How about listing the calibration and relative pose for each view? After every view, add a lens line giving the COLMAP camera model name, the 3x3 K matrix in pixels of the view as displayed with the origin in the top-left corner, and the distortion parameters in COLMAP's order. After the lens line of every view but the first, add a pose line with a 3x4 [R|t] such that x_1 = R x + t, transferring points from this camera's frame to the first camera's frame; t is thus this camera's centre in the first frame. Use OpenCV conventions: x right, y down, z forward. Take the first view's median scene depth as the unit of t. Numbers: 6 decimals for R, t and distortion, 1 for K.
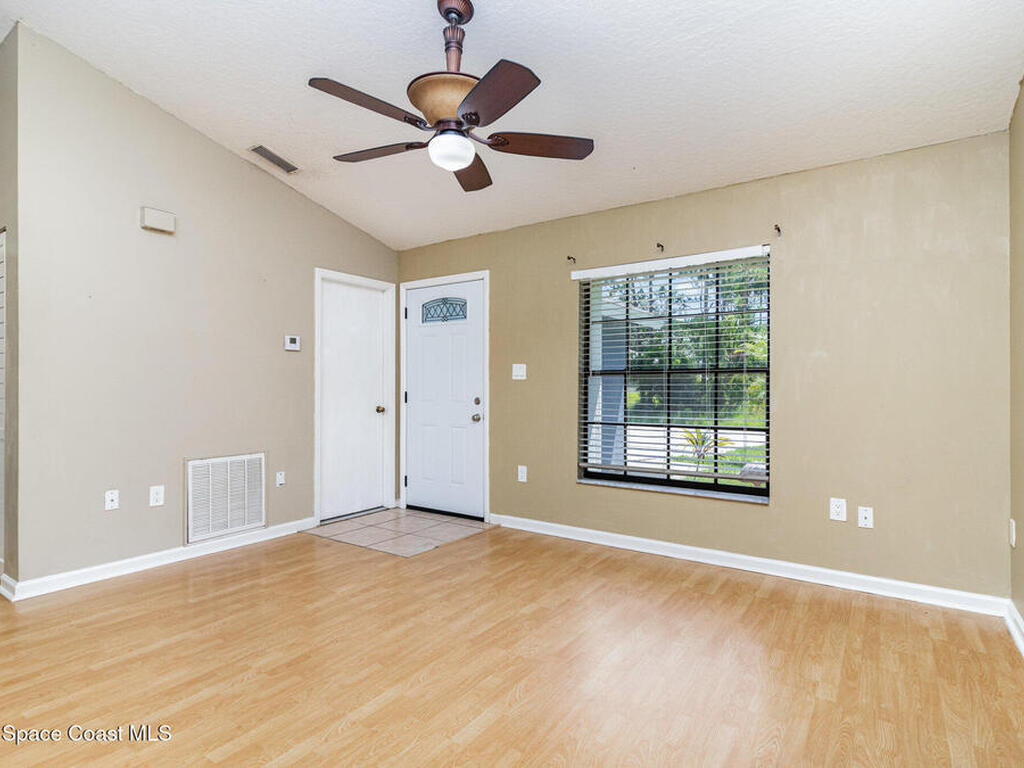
lens RADIAL K [[541.7, 0, 516.6], [0, 541.7, 383.0], [0, 0, 1]] dist [0.000799, -0.000087]
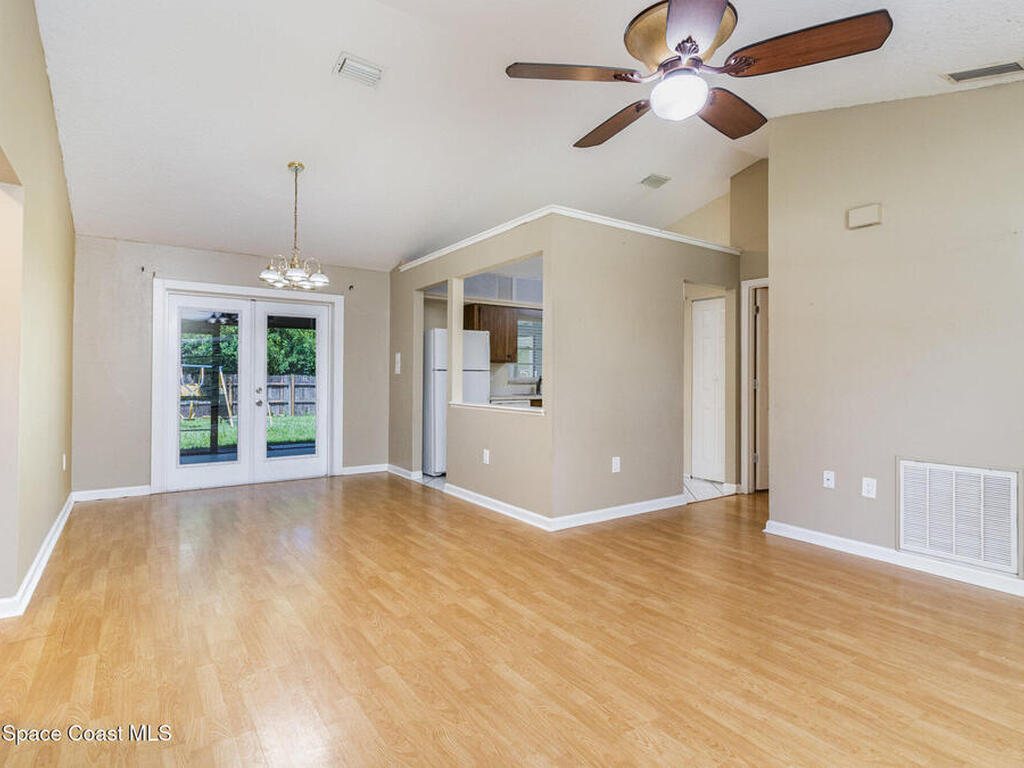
lens RADIAL K [[541.7, 0, 511.5], [0, 541.7, 373.1], [0, 0, 1]] dist [0.000799, -0.000087]
pose [[-0.348004, -0.009629, -0.937443, 0.790042], [-0.001794, 0.999952, -0.009605, 0.007547], [0.937491, -0.001661, -0.348005, 1.107126]]
